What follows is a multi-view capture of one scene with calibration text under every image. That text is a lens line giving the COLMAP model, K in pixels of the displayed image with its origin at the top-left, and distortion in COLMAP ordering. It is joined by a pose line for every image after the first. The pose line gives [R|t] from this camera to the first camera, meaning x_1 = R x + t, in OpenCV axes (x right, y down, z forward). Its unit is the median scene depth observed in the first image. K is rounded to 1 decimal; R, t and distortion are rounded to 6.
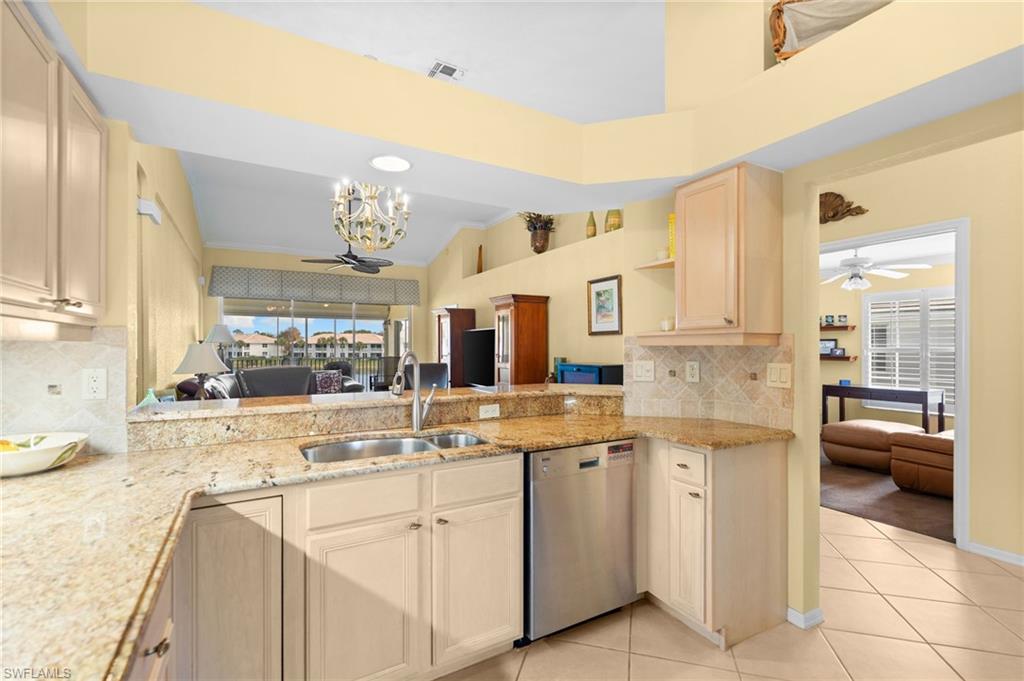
lens RADIAL K [[459.8, 0, 514.3], [0, 459.8, 350.7], [0, 0, 1]] dist [0.000039, 0.000446]
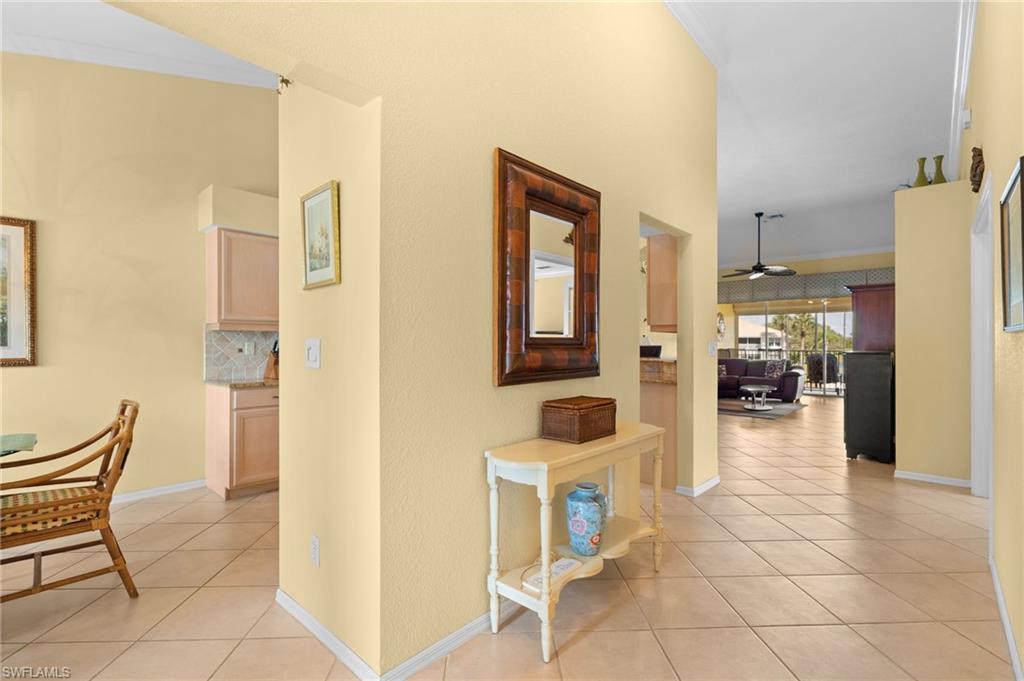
lens RADIAL K [[460.9, 0, 507.7], [0, 460.9, 346.6], [0, 0, 1]] dist [0.001005, -0.000298]
pose [[0.299192, 0.003018, -0.954188, 1.708606], [-0.002953, 0.999993, 0.002237, 0.032253], [0.954188, 0.002148, 0.299199, -0.075828]]
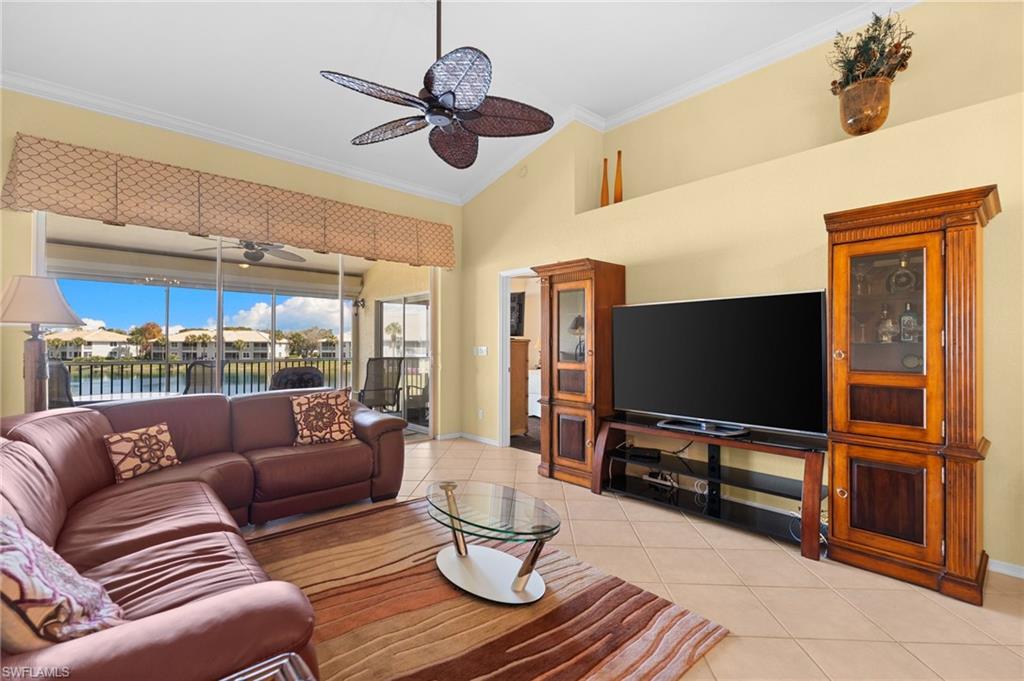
lens RADIAL K [[455.8, 0, 509.6], [0, 455.8, 343.8], [0, 0, 1]] dist [0.005155, 0.000815]
pose [[0.976370, 0.001607, 0.216101, -1.035307], [0.001243, 0.999914, -0.013052, 0.012923], [-0.216103, 0.013013, 0.976284, 1.674127]]
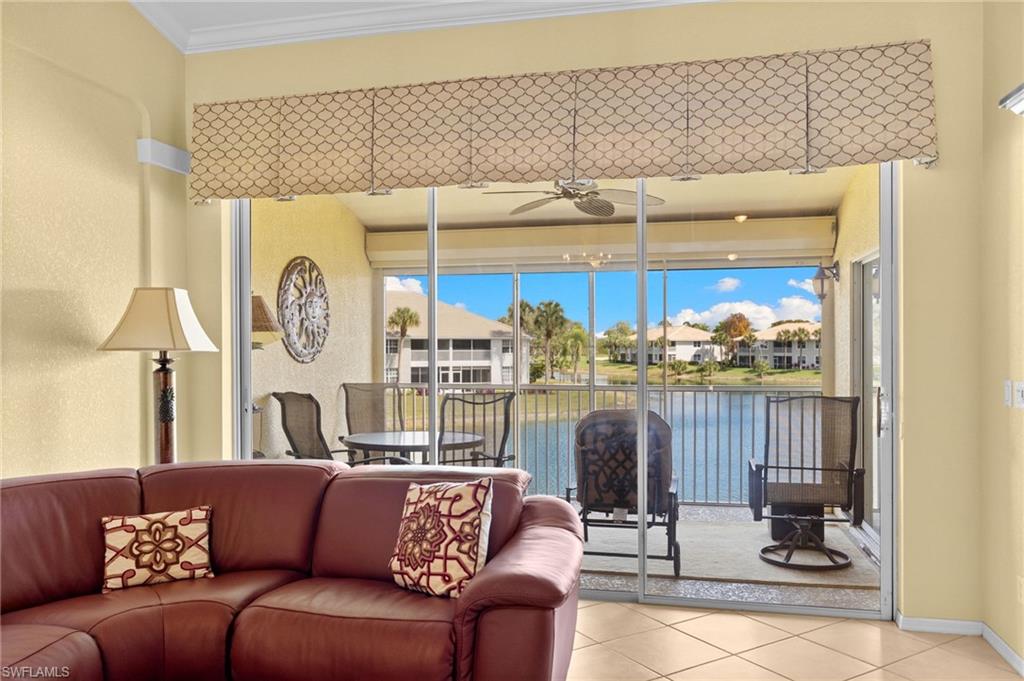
lens RADIAL K [[772.2, 0, 506.9], [0, 772.2, 347.1], [0, 0, 1]] dist [-0.006870, 0.002670]
pose [[0.731494, -0.003605, -0.681838, -0.441925], [-0.000437, 0.999983, -0.005756, -0.050520], [0.681847, 0.004509, 0.731481, 2.435151]]
